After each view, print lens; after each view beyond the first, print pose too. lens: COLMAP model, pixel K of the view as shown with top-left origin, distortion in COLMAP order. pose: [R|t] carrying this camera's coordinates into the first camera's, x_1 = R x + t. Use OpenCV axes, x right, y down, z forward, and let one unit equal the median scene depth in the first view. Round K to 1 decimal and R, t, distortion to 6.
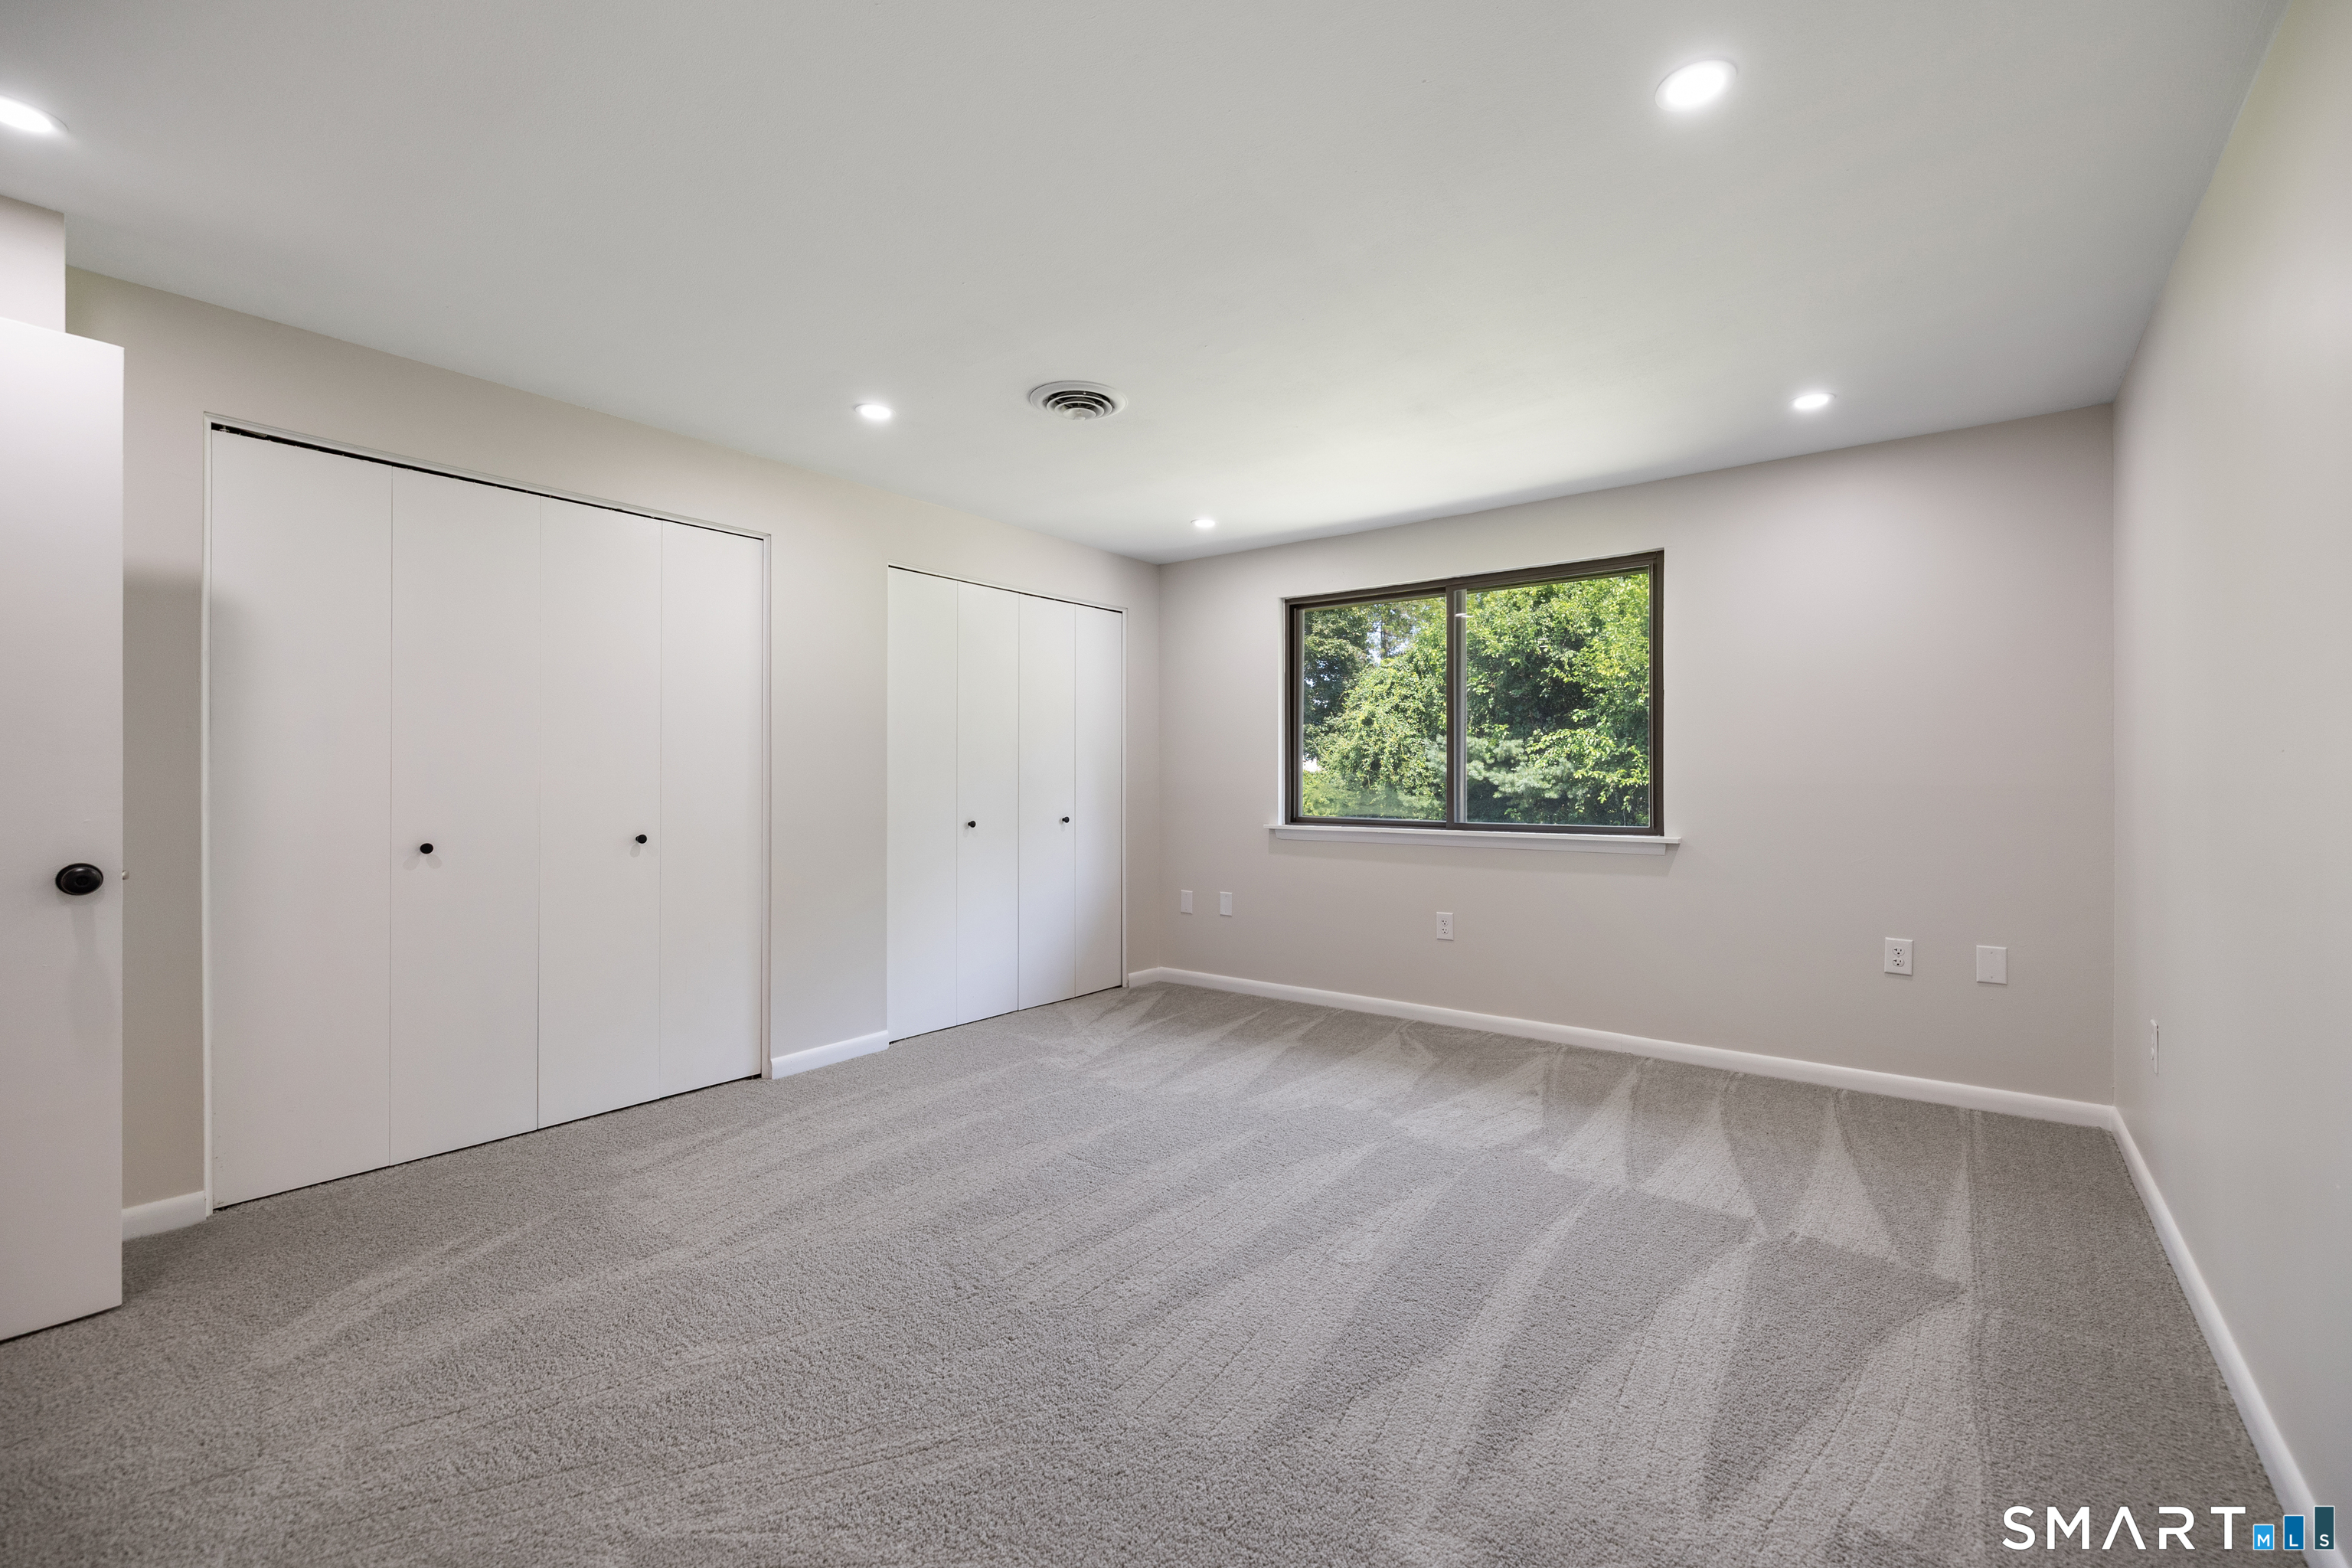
lens RADIAL K [[1006.9, 0, 1169.3], [0, 1006.9, 780.9], [0, 0, 1]] dist [0.001743, 0.000212]
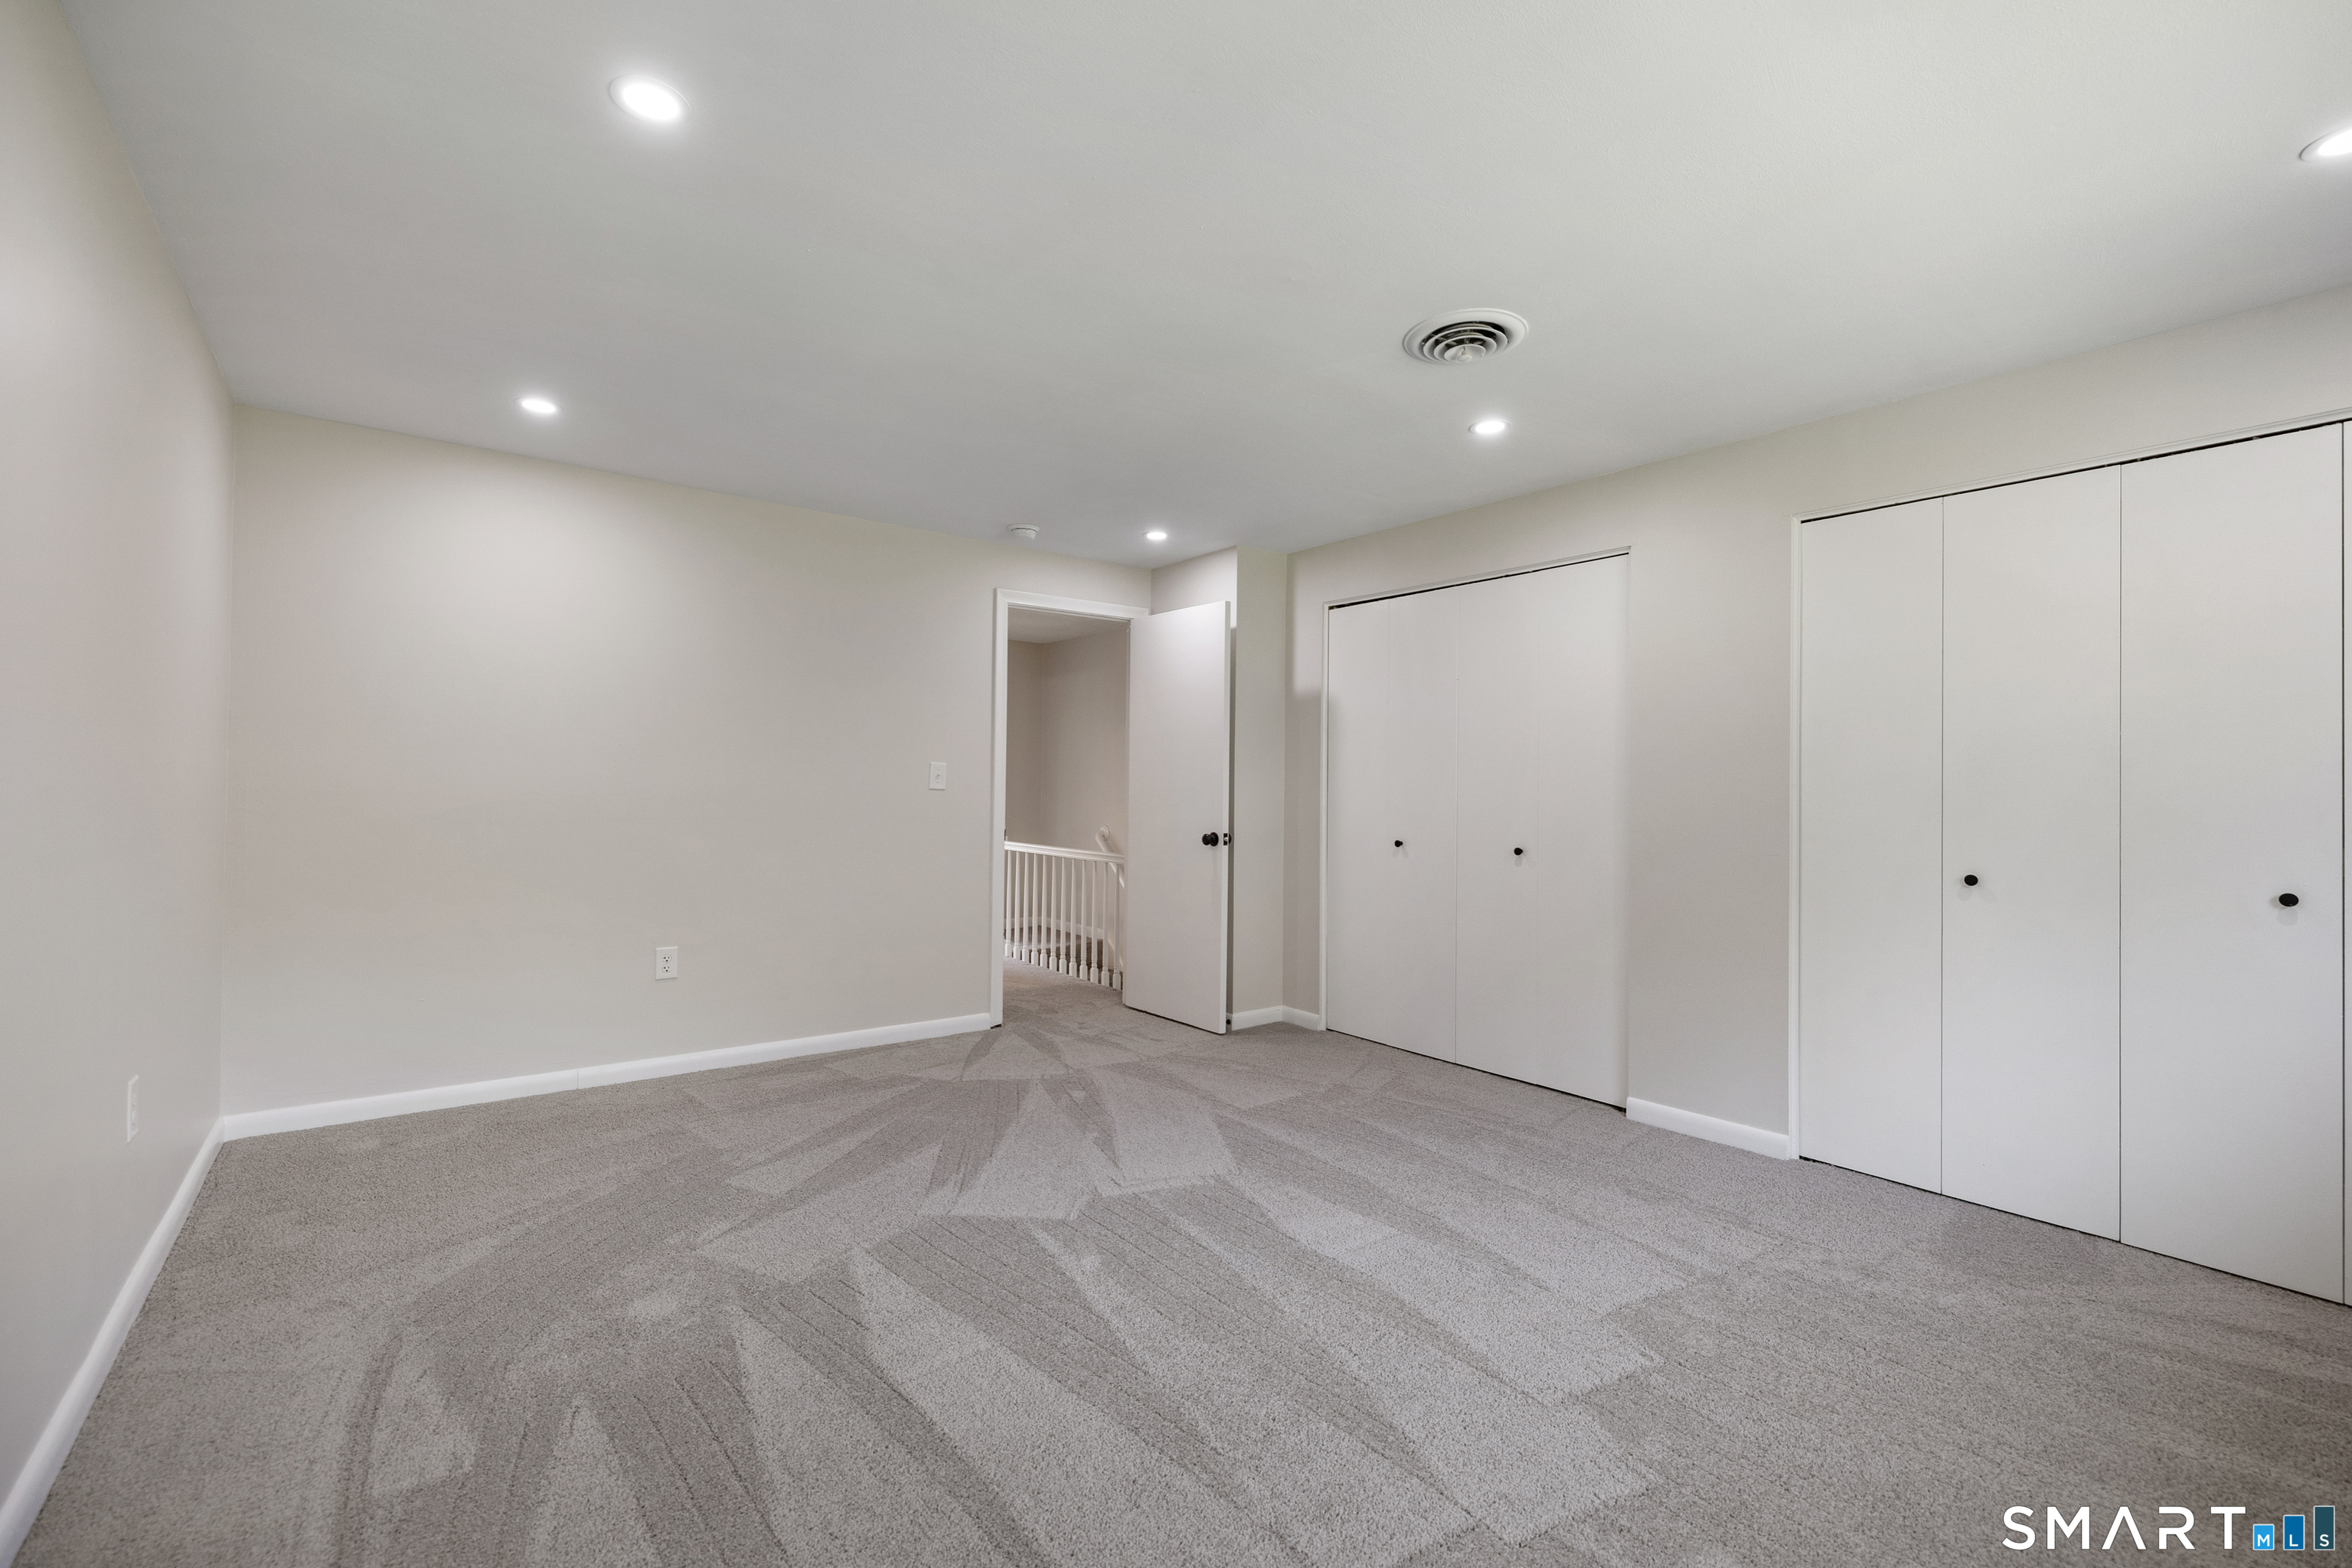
lens RADIAL K [[1006.9, 0, 1169.3], [0, 1006.9, 780.9], [0, 0, 1]] dist [0.001743, 0.000212]
pose [[-0.279402, -0.019898, -0.959968, 0.642401], [-0.017257, 0.999728, -0.015699, 0.001245], [0.960019, 0.012180, -0.279670, 0.847774]]
